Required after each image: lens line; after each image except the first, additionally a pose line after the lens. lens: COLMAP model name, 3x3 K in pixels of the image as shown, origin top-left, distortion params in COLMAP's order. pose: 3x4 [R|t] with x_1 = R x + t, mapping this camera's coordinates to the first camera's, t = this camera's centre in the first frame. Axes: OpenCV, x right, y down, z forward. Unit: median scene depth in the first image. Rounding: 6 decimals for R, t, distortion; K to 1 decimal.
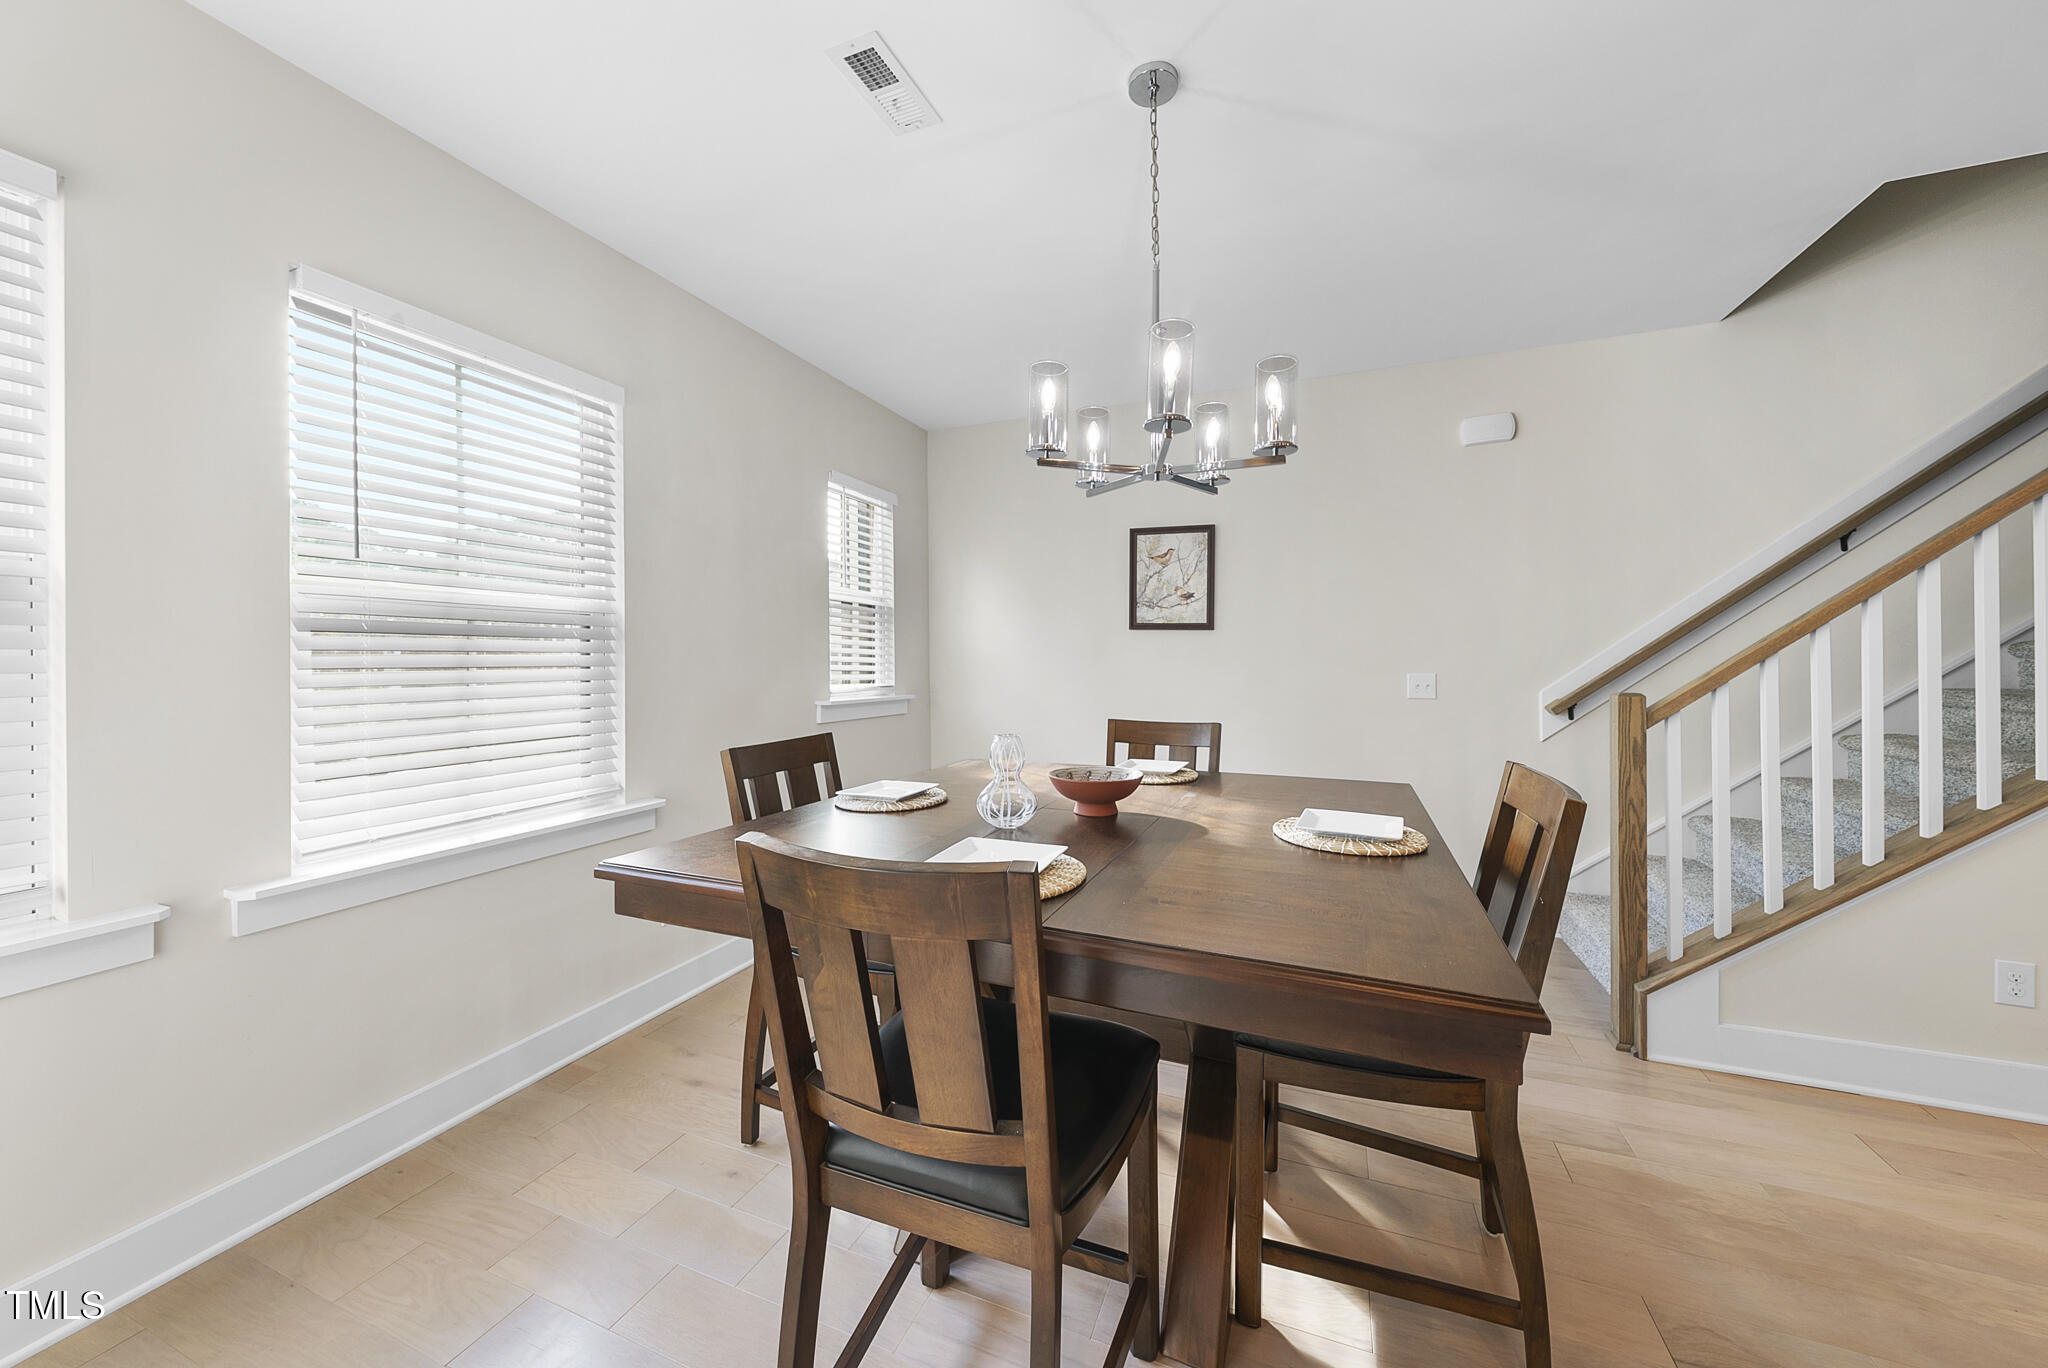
lens RADIAL K [[704.2, 0, 1038.2], [0, 704.2, 665.9], [0, 0, 1]] dist [0.008723, 0.000063]
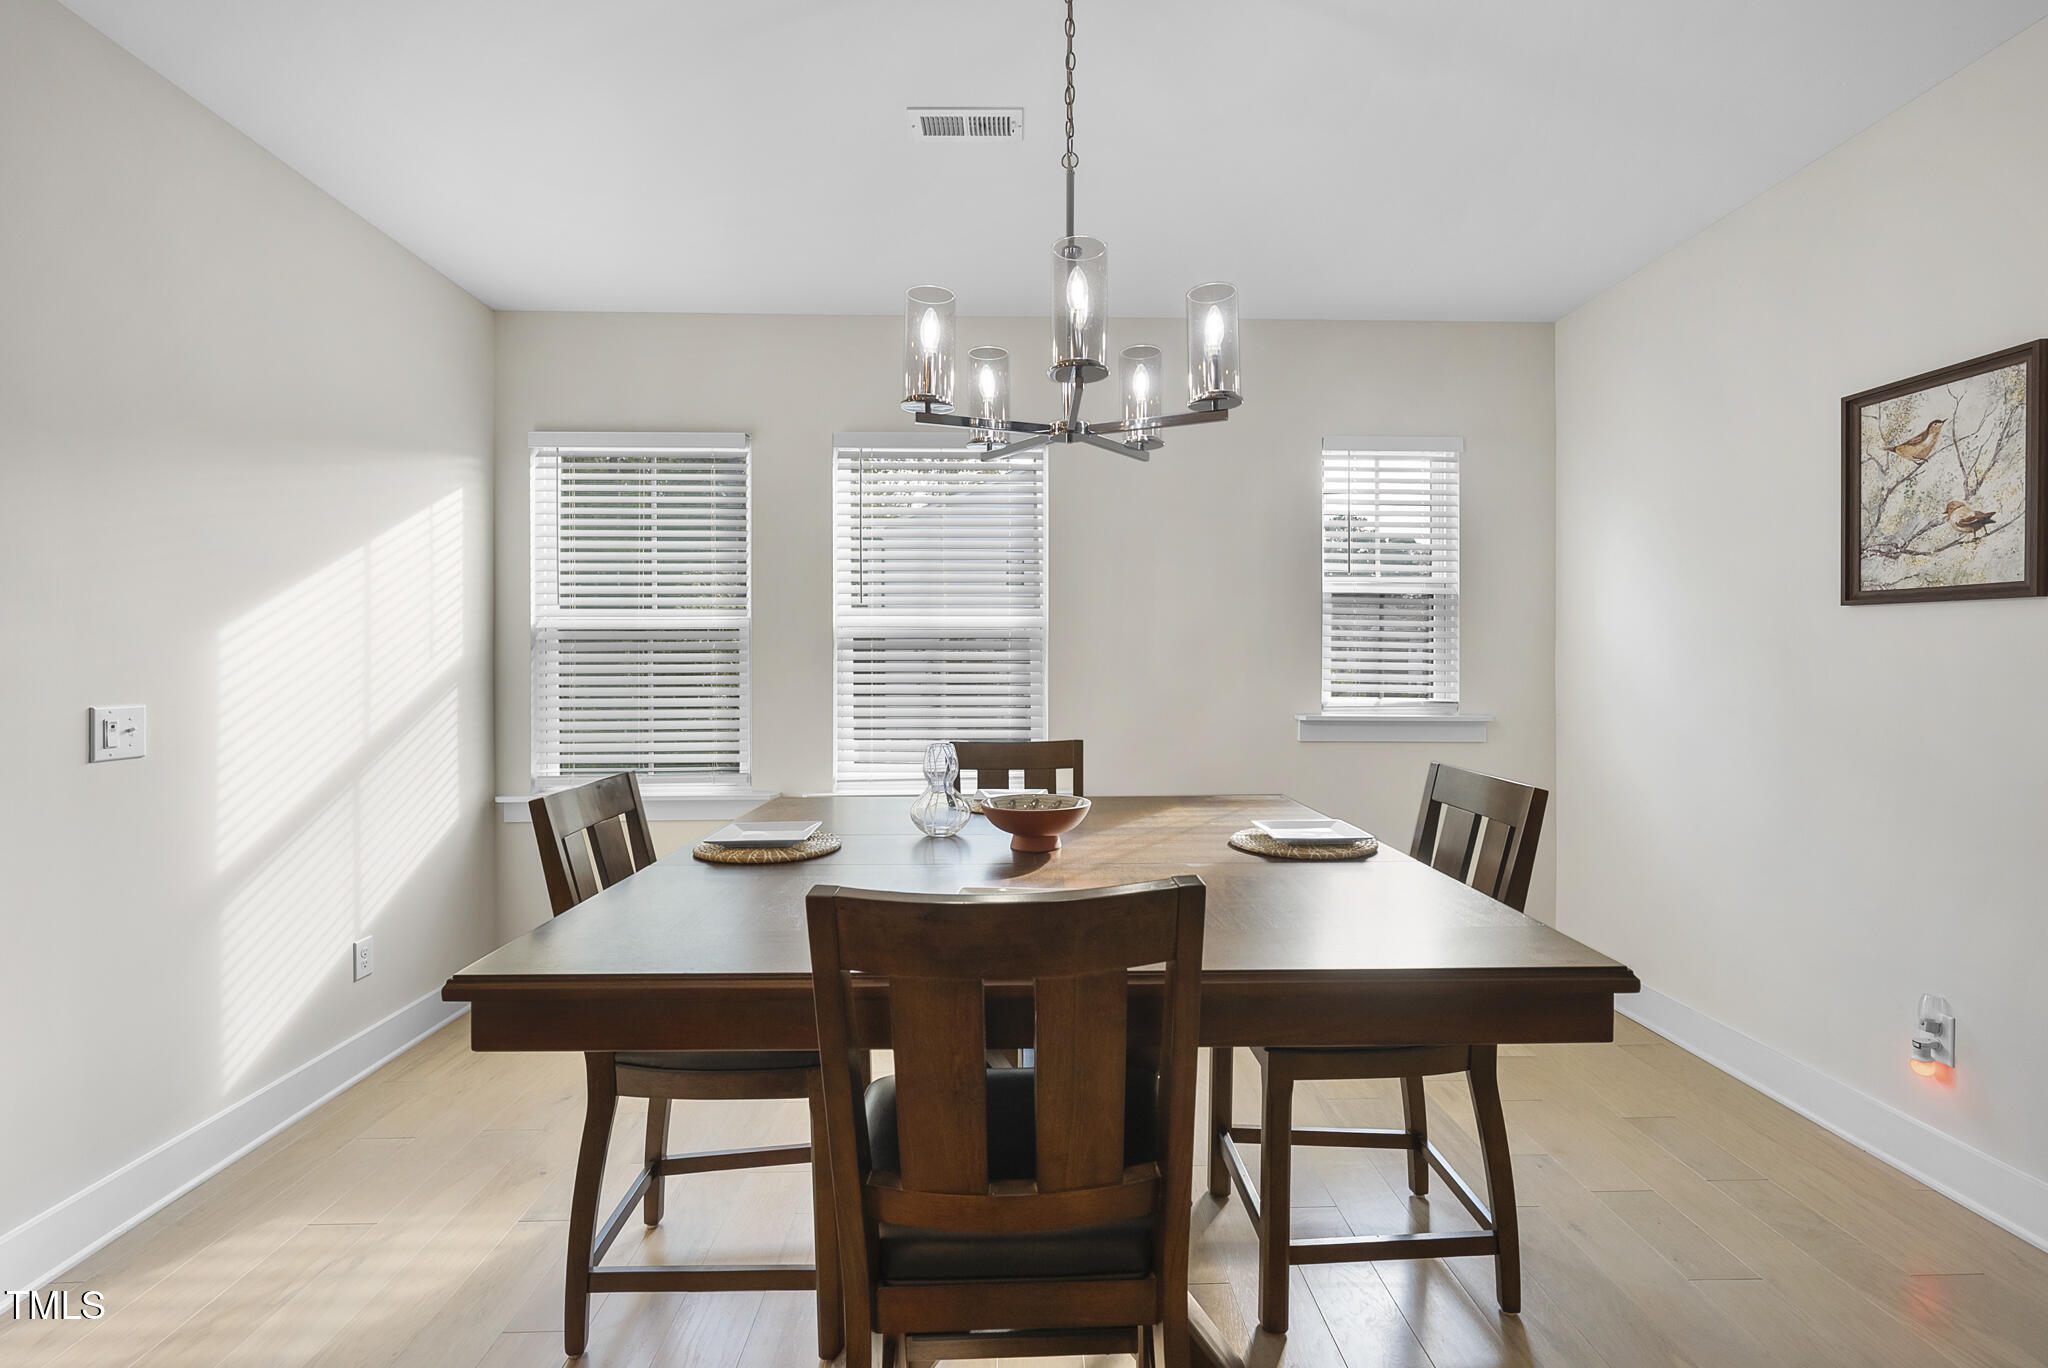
lens RADIAL K [[888.1, 0, 1036.2], [0, 888.1, 670.5], [0, 0, 1]] dist [-0.004679, -0.000477]
pose [[0.392204, 0.010017, -0.919824, 0.481727], [-0.004145, 0.999950, 0.009122, -0.010372], [0.919869, 0.000235, 0.392226, 0.254533]]
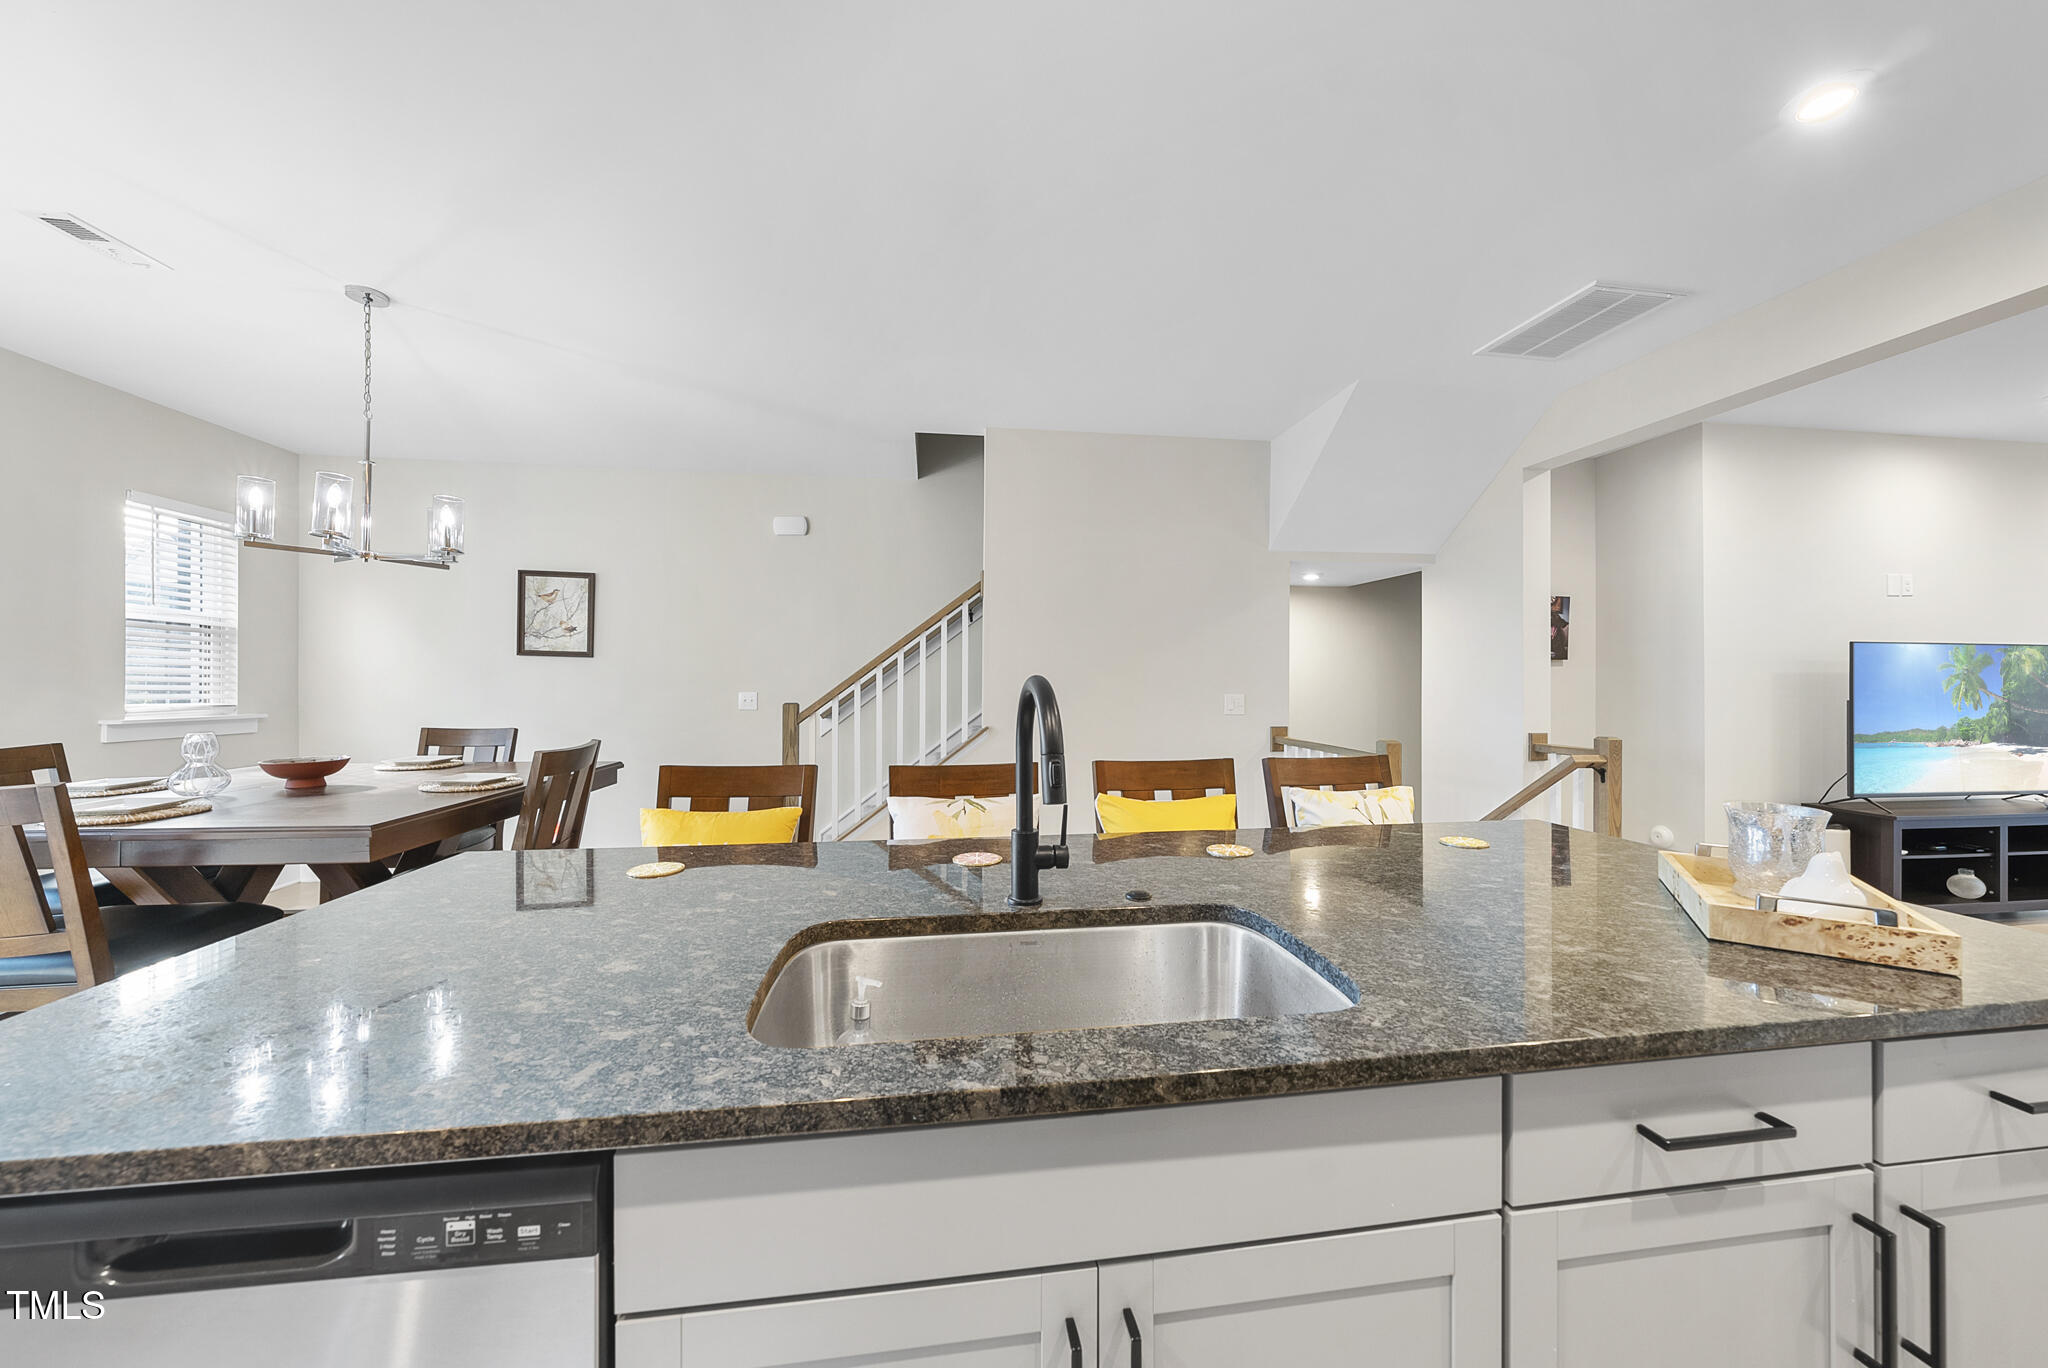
lens RADIAL K [[704.2, 0, 995.7], [0, 704.2, 680.0], [0, 0, 1]] dist [0.008723, 0.000063]
pose [[0.882079, 0.008384, 0.471028, 0.283654], [-0.003414, 0.999929, -0.011406, 0.000094], [-0.471090, 0.008453, 0.882045, -0.423090]]
